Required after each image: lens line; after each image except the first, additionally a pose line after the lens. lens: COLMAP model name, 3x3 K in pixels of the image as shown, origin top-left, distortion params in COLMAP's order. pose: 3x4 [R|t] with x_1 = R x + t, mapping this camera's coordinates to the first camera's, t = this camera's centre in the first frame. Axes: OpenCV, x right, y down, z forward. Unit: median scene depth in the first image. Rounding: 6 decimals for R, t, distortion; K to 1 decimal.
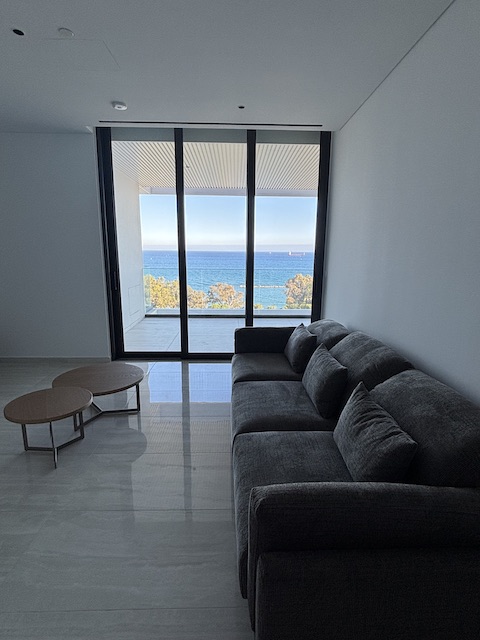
lens RADIAL K [[345.7, 0, 240.0], [0, 345.7, 330.2], [0, 0, 1]] dist [0.001206, -0.000067]
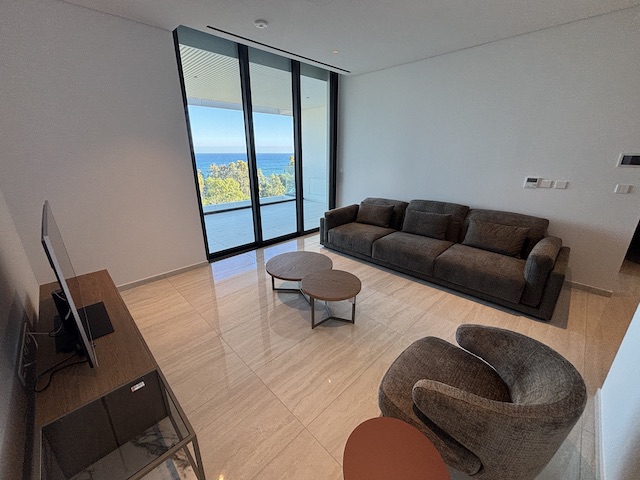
lens RADIAL K [[256.8, 0, 320.0], [0, 256.8, 240.0], [0, 0, 1]] dist [0.016368, -0.000061]
pose [[0.722652, -0.234303, 0.650289, -0.645836], [0.165130, 0.972075, 0.166739, -0.062352], [-0.671197, -0.013112, 0.741163, 0.178654]]
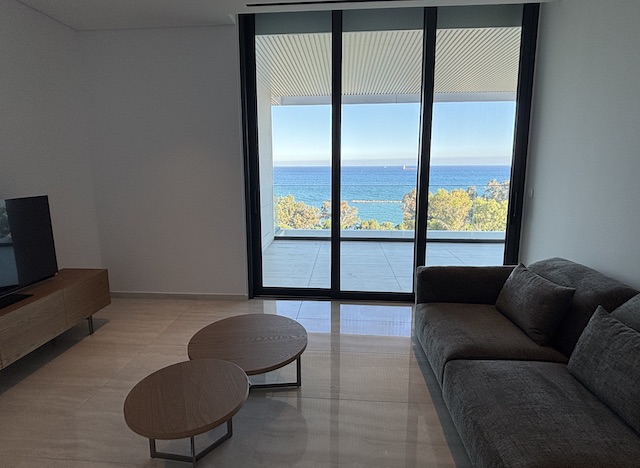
lens RADIAL K [[348.8, 0, 320.0], [0, 348.8, 234.0], [0, 0, 1]] dist [-0.002291, -0.000806]
pose [[0.995754, 0.005692, -0.091876, -0.130770], [-0.008760, 0.999416, -0.033031, -0.043512], [0.091634, 0.033696, 0.995222, 0.188517]]
